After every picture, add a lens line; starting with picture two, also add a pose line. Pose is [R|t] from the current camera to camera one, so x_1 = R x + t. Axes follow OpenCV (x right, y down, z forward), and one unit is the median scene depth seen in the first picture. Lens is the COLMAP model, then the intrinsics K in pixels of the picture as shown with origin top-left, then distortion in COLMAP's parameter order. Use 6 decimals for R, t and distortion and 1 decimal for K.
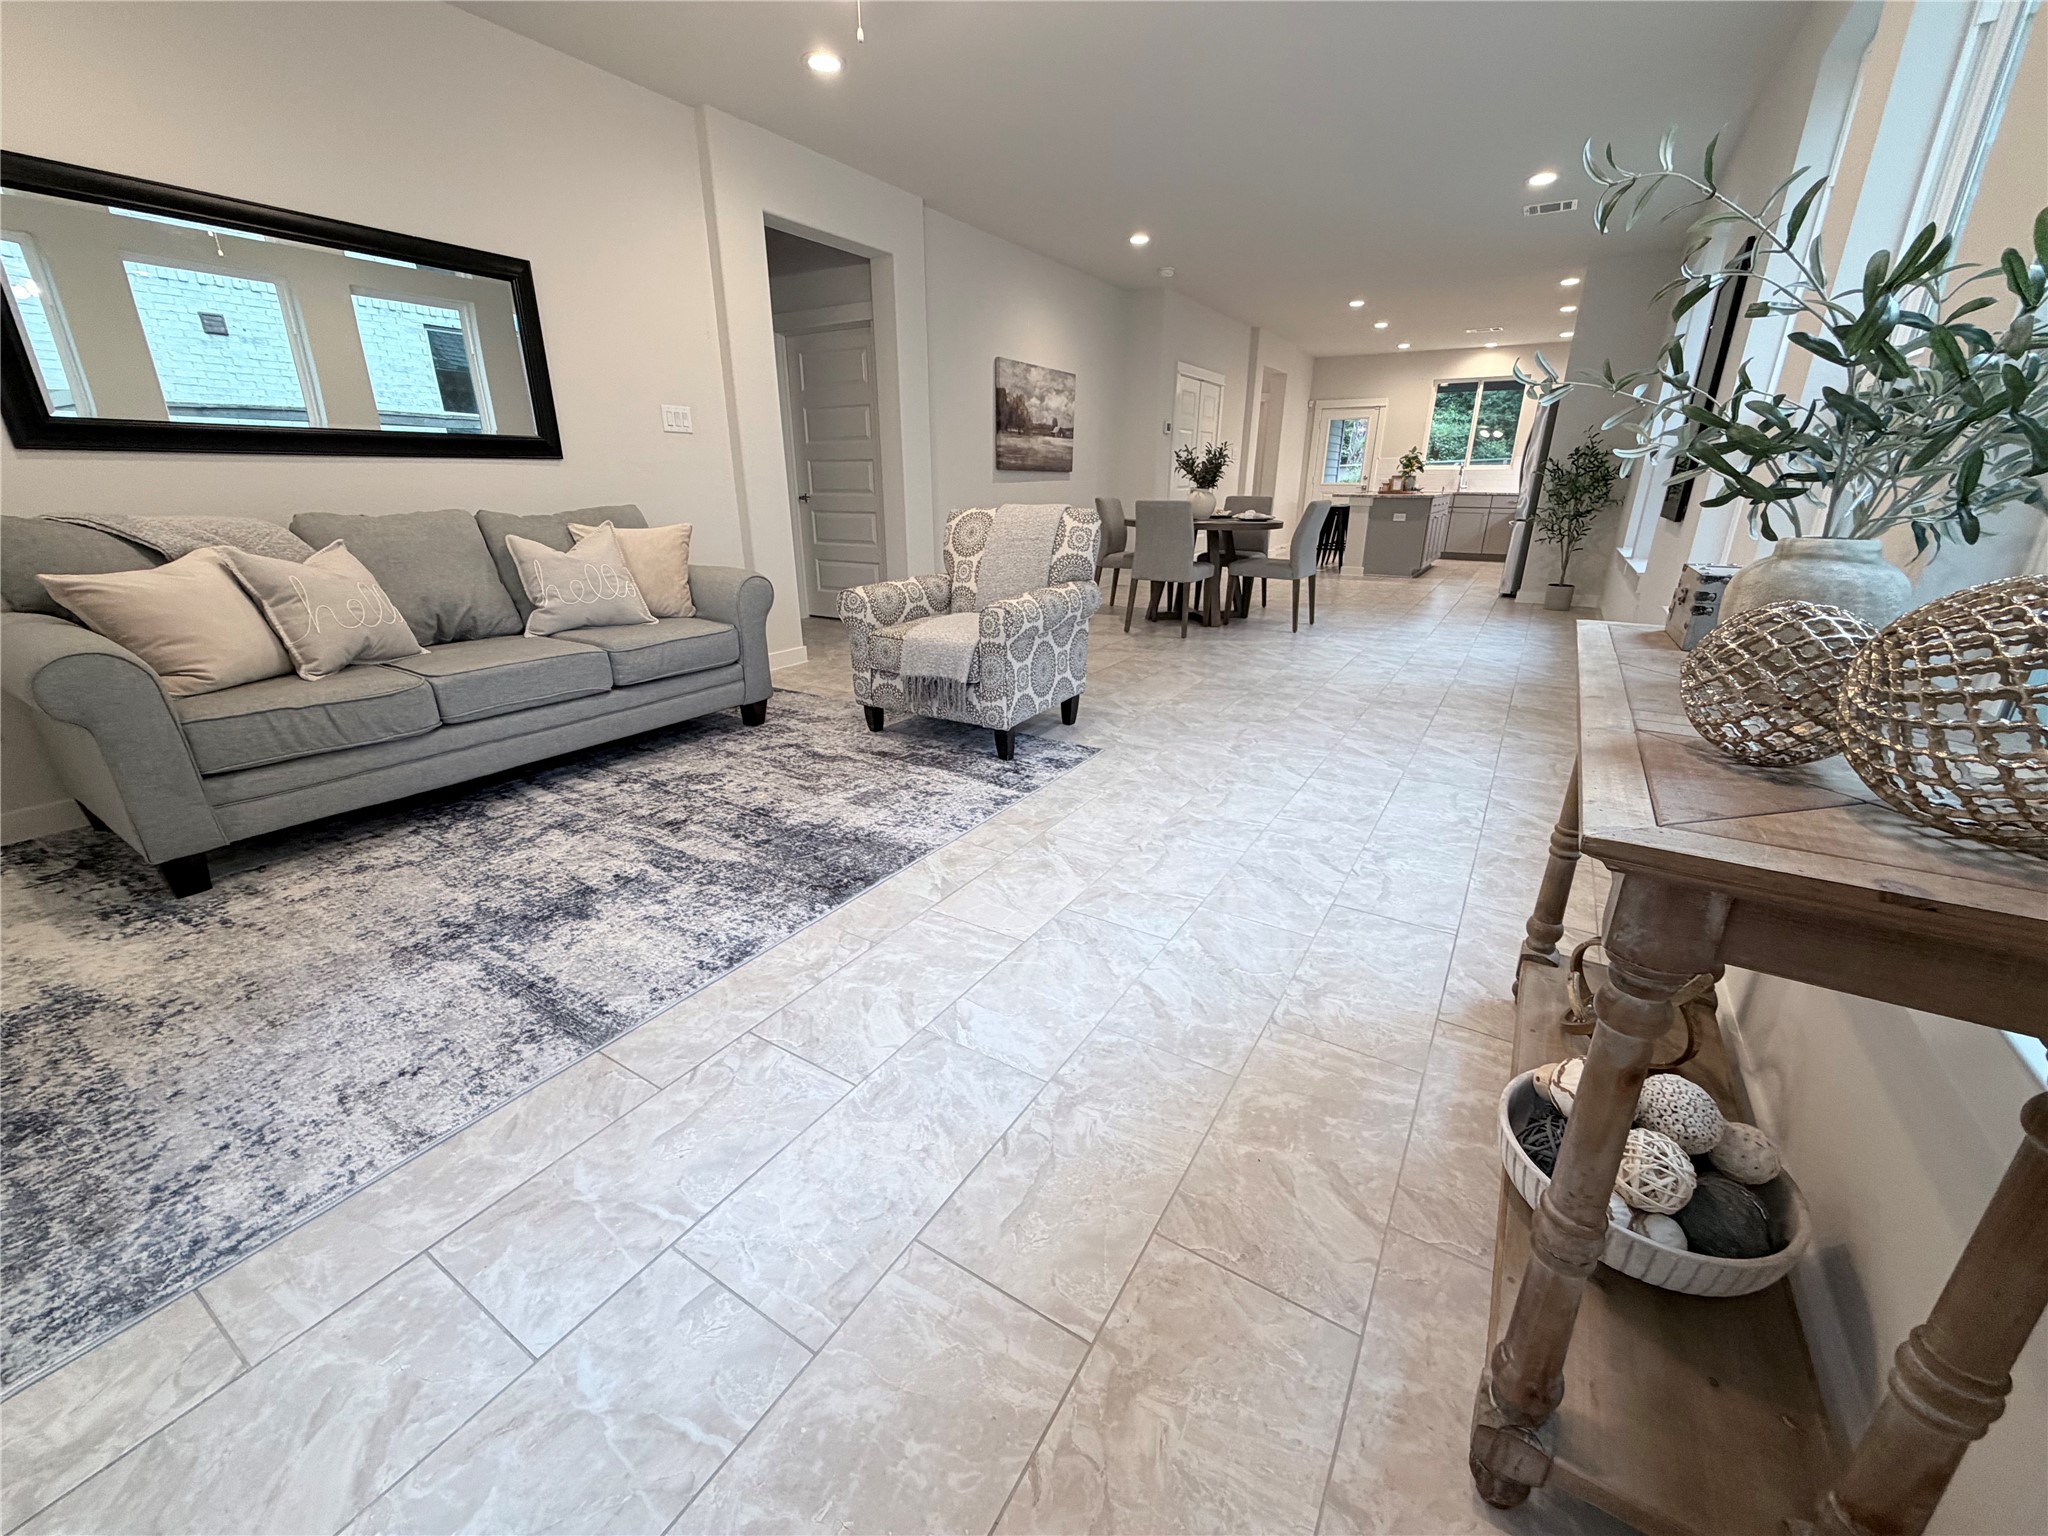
lens RADIAL K [[814.5, 0, 1018.2], [0, 814.5, 770.1], [0, 0, 1]] dist [-0.001242, 0.000226]
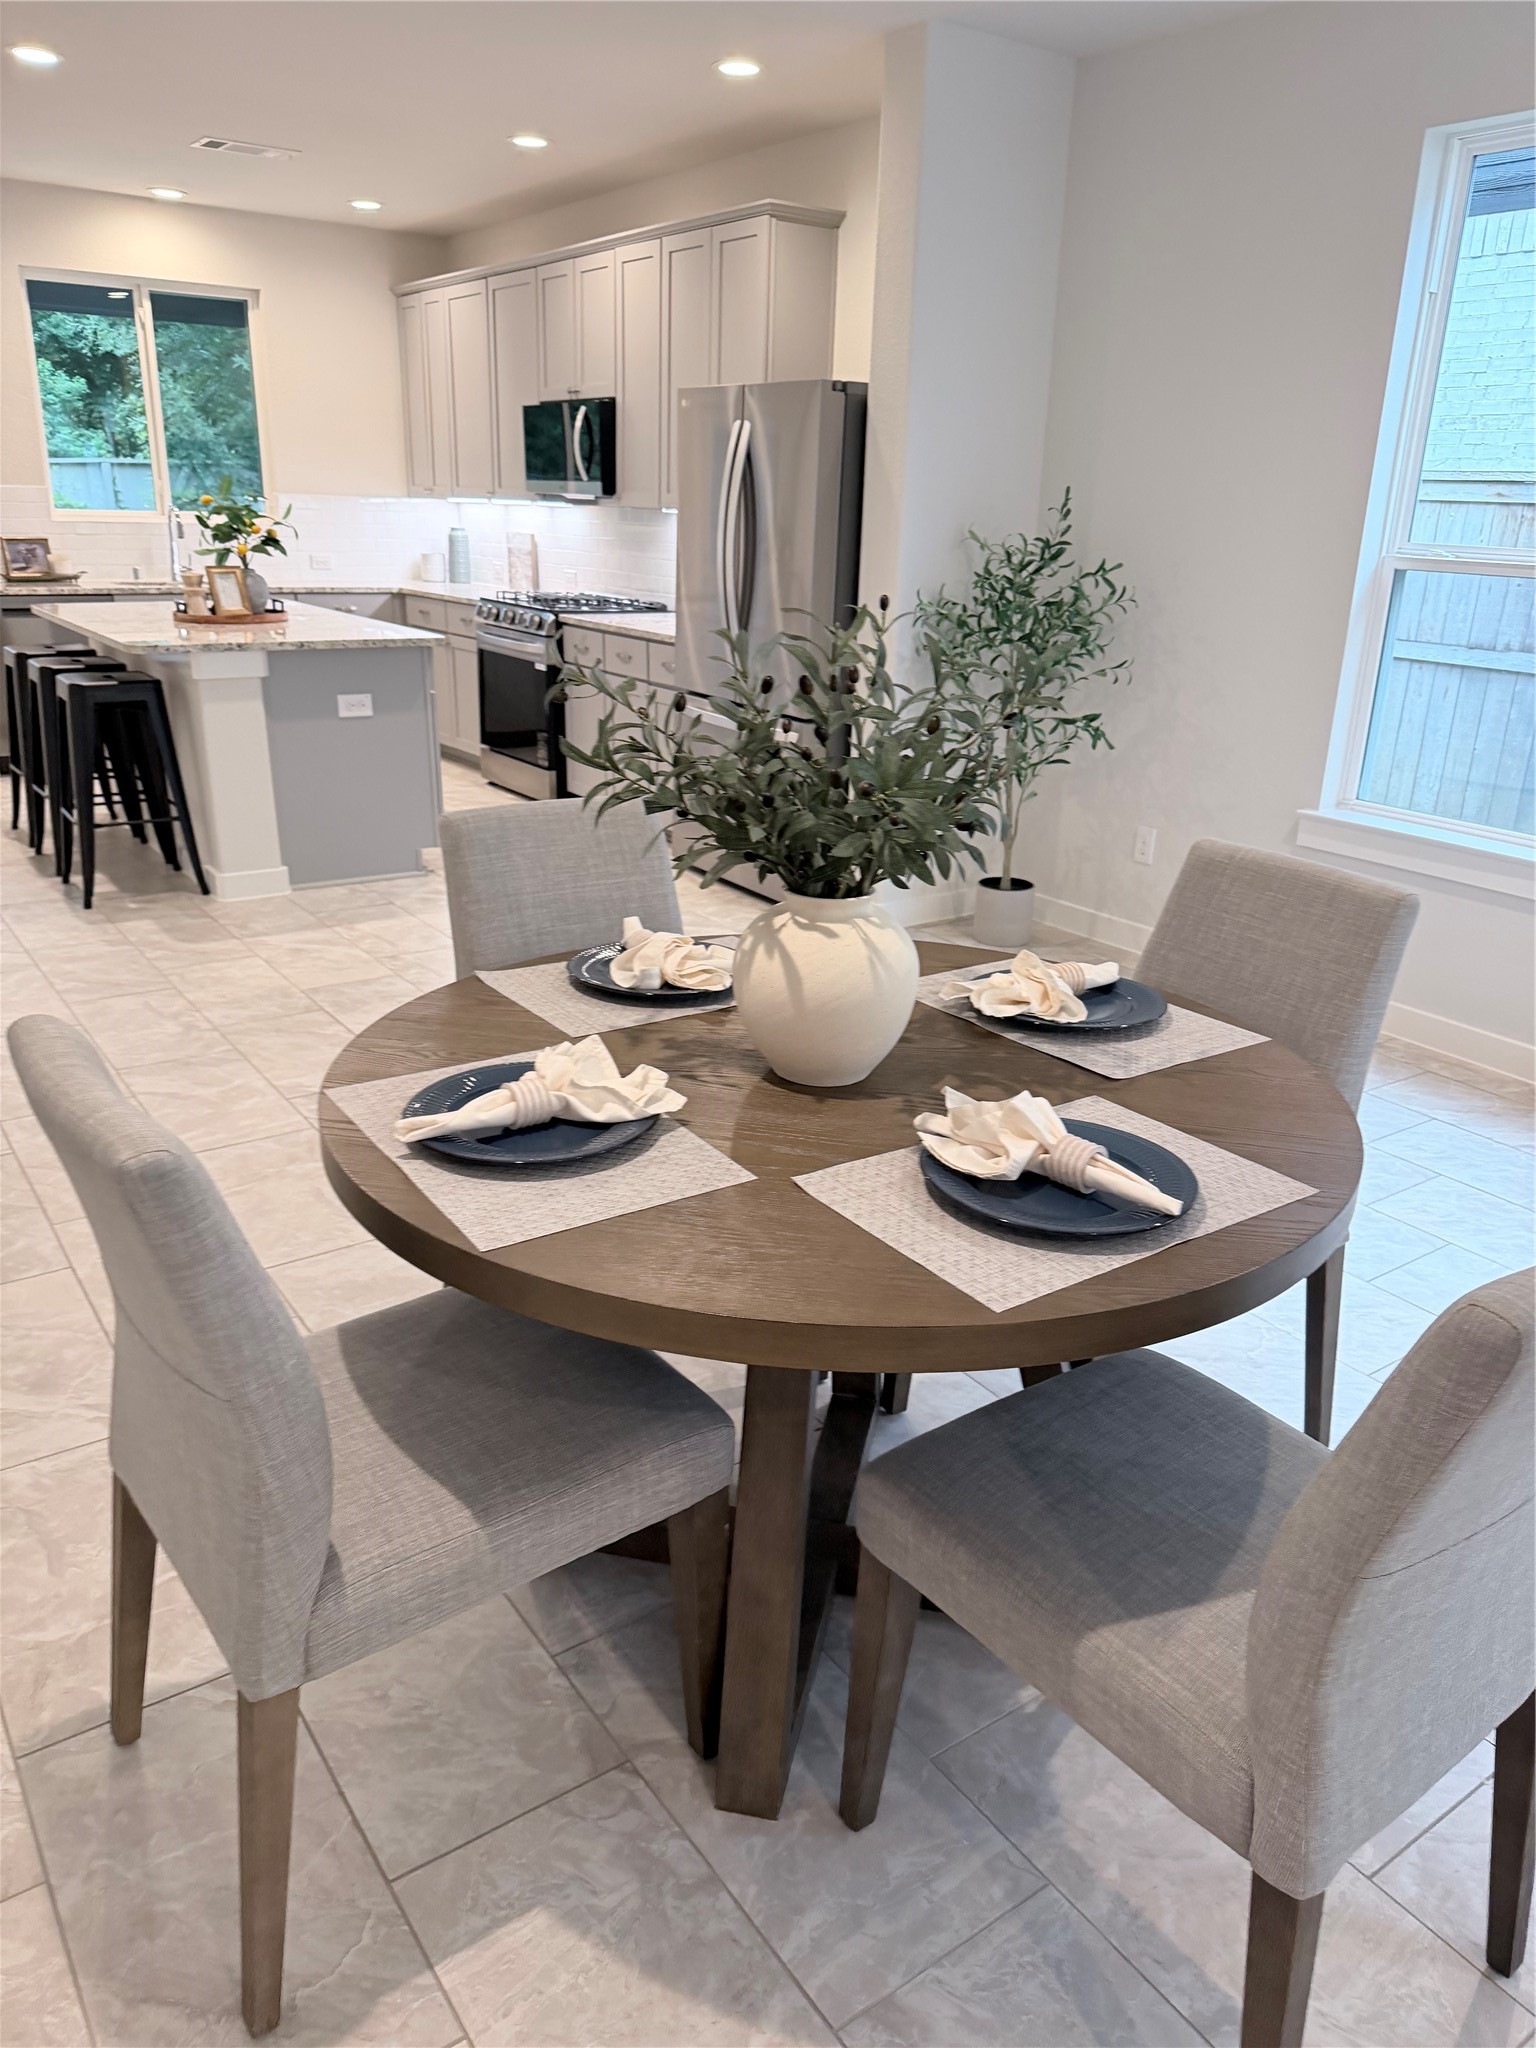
lens RADIAL K [[1450.0, 0, 772.4], [0, 1450.0, 1017.6], [0, 0, 1]] dist [0.026493, -0.032952]
pose [[0.384155, -0.301703, 0.872582, -0.036909], [0.285767, 0.937546, 0.198355, -0.793161], [-0.877930, 0.173156, 0.446380, 1.869968]]
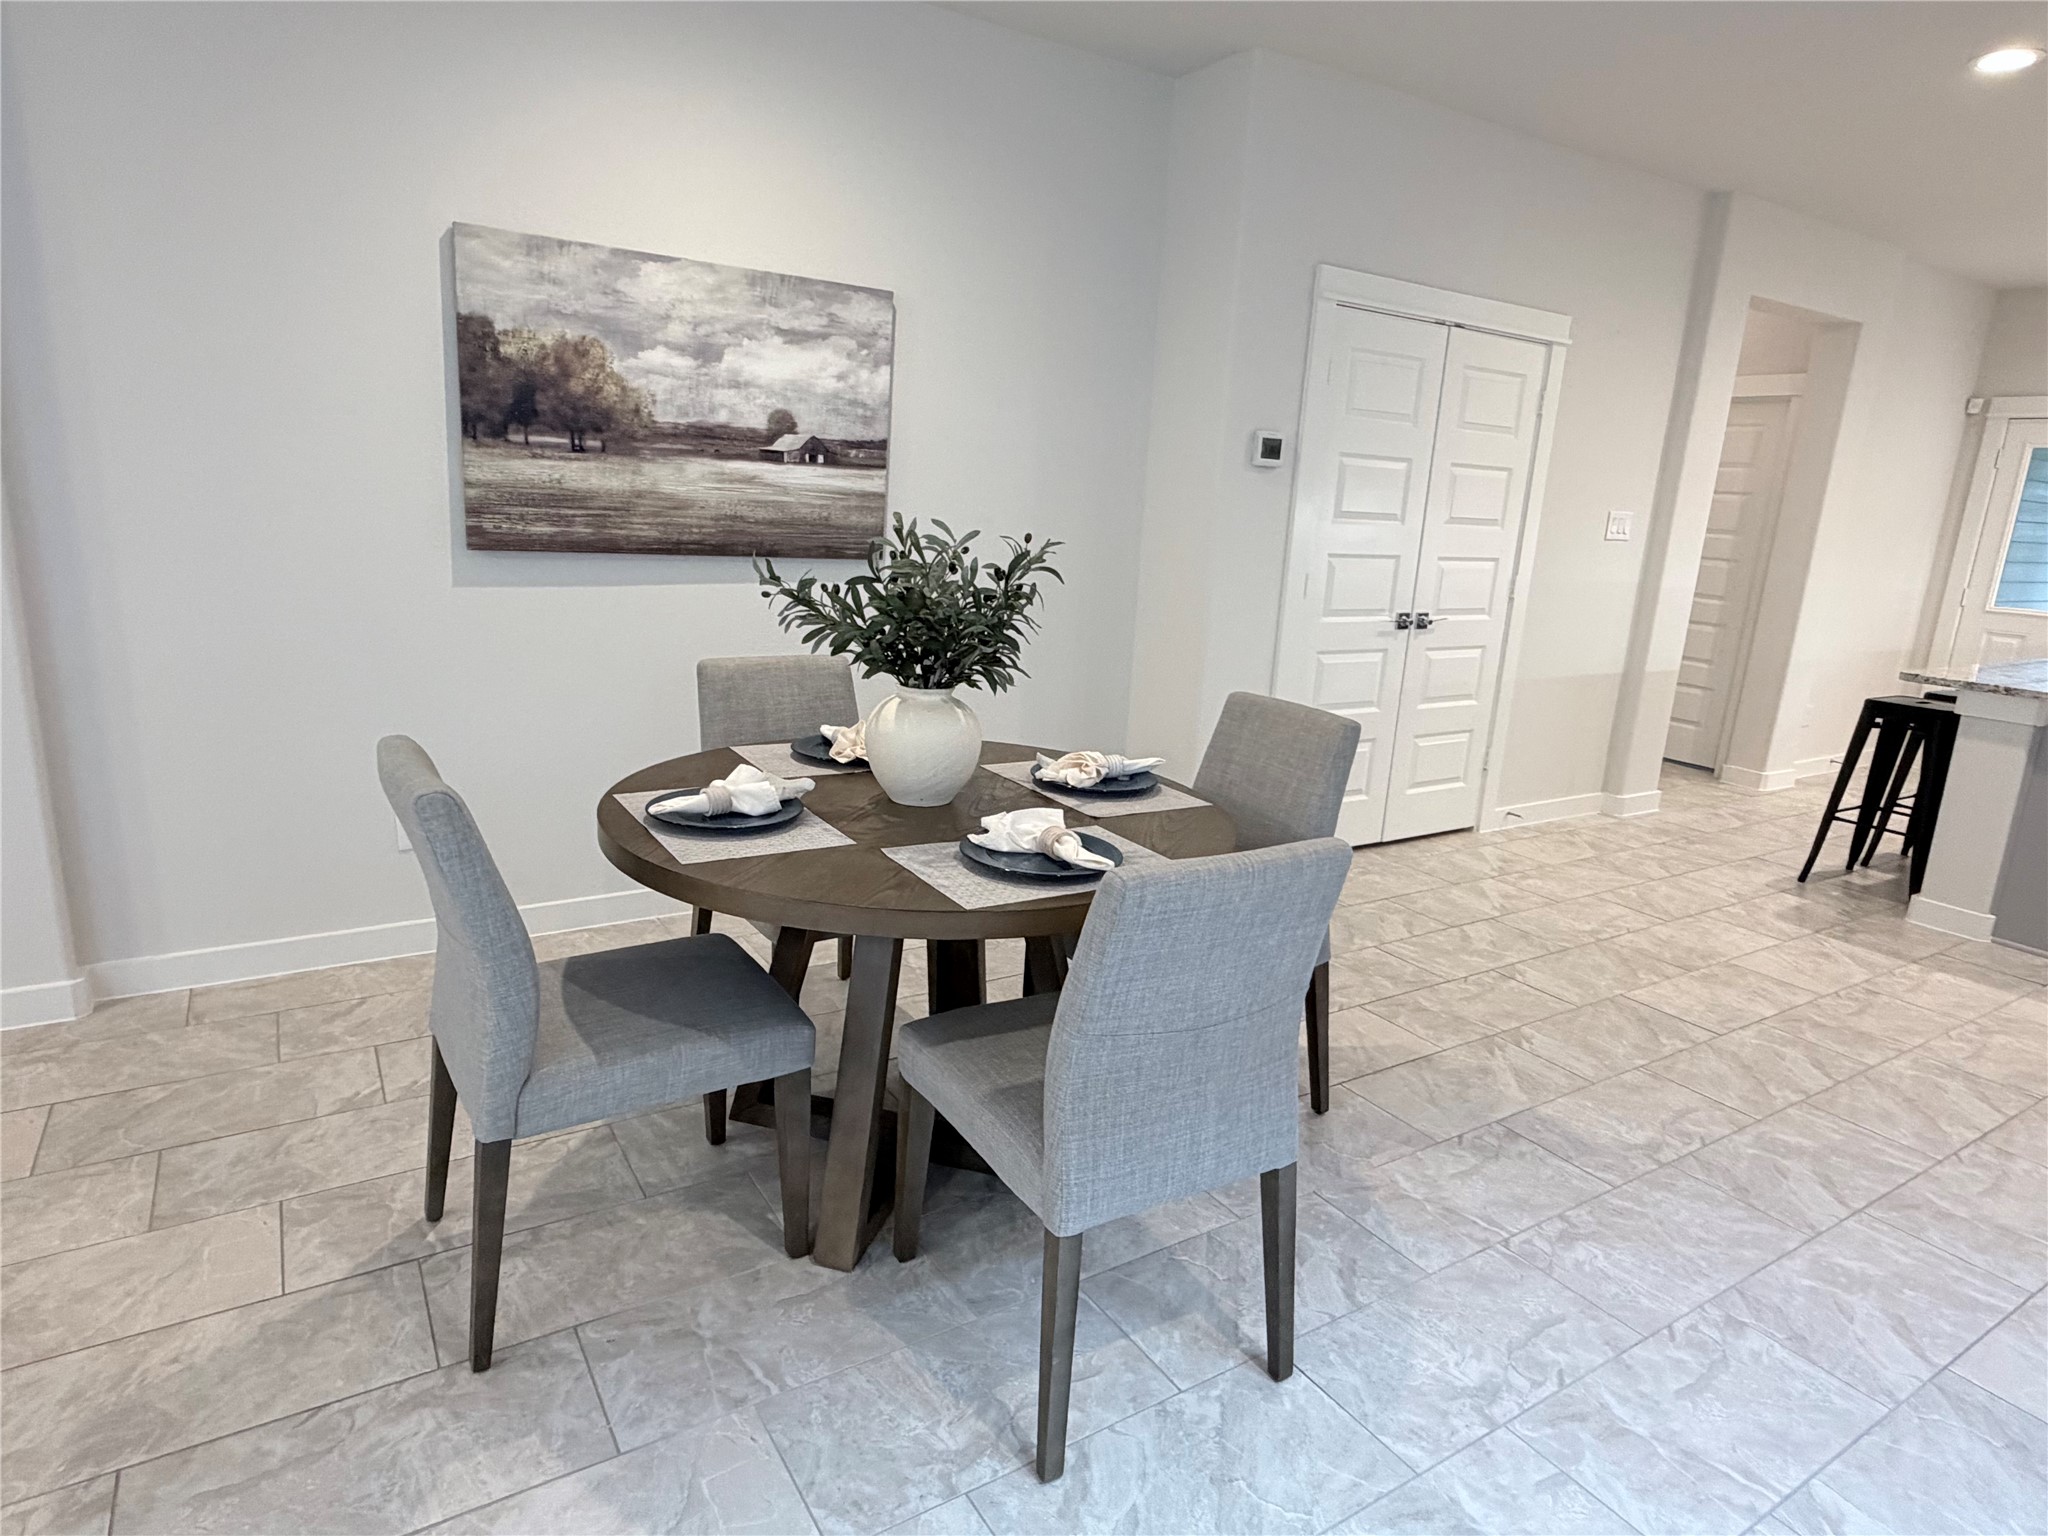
lens RADIAL K [[1176.0, 0, 1030.8], [0, 1176.0, 774.0], [0, 0, 1]] dist [-0.000874, -0.000263]
pose [[0.901611, 0.148268, -0.406343, 0.850642], [-0.194893, 0.977906, -0.075615, -0.623675], [0.386154, 0.147368, 0.910587, 1.437316]]
